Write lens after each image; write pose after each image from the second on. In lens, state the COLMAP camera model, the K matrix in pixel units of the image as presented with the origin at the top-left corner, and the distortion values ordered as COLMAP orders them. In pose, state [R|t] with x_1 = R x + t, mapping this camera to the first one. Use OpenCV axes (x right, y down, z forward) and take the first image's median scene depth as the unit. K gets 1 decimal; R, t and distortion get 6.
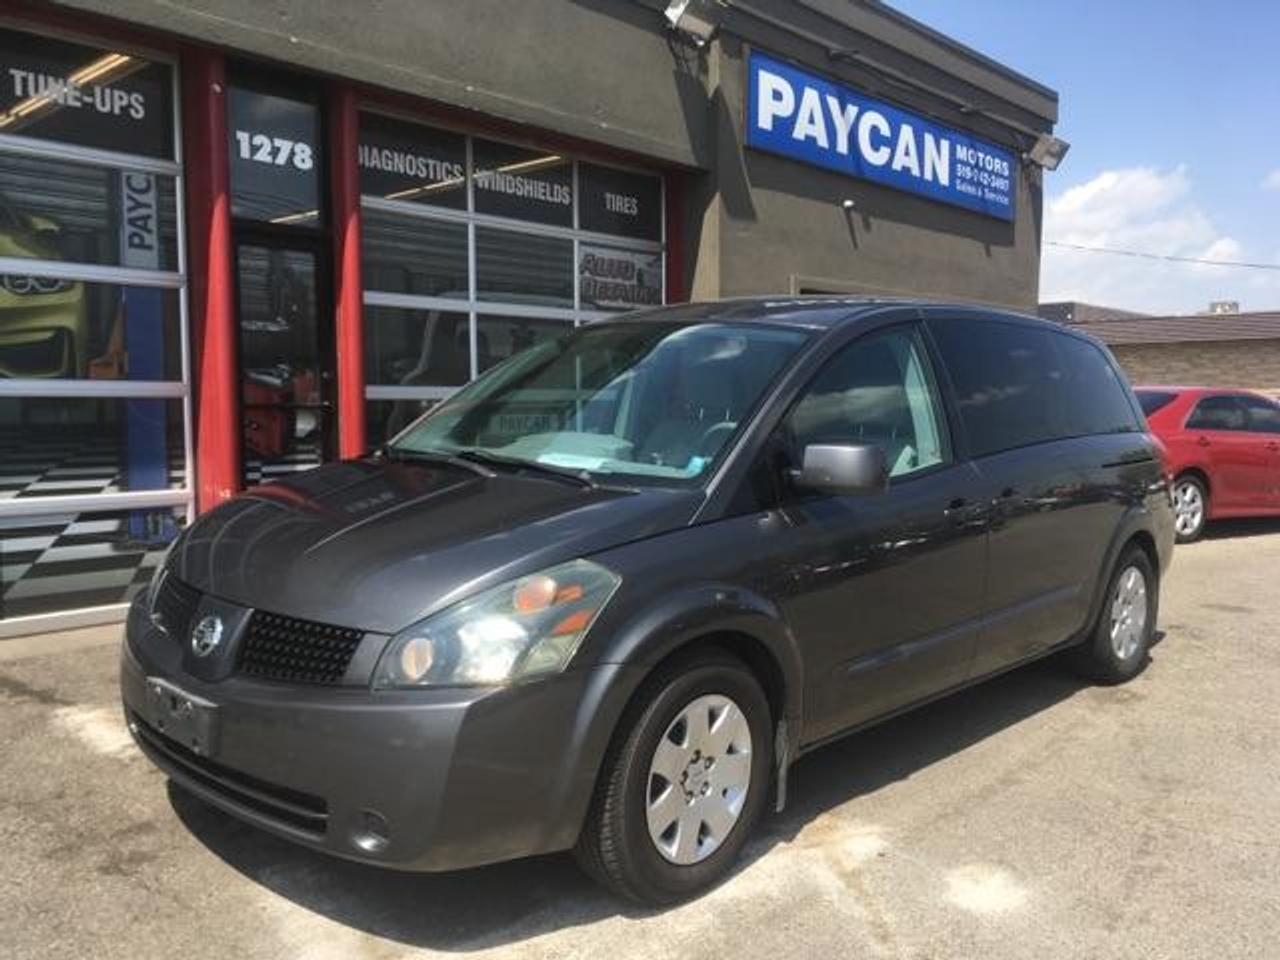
lens RADIAL K [[1071.4, 0, 640.4], [0, 1071.4, 487.8], [0, 0, 1]] dist [0.072096, -0.097945]
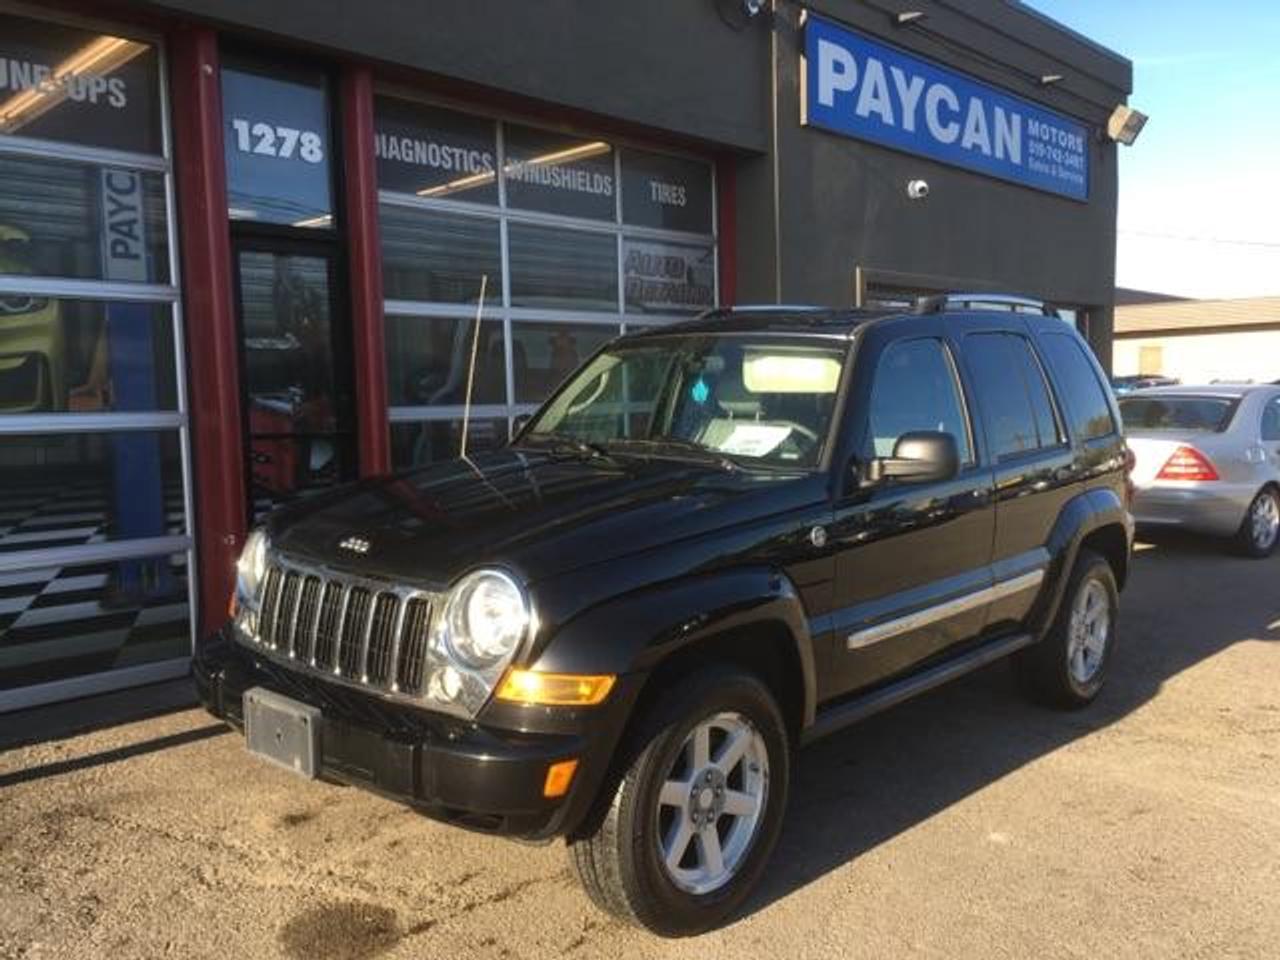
lens RADIAL K [[1071.4, 0, 639.3], [0, 1071.4, 487.2], [0, 0, 1]] dist [0.072096, -0.097945]
pose [[0.999389, -0.022223, -0.026959, -0.028540], [0.022284, 0.999750, 0.001953, -0.026765], [0.026909, -0.002553, 0.999635, 0.127003]]
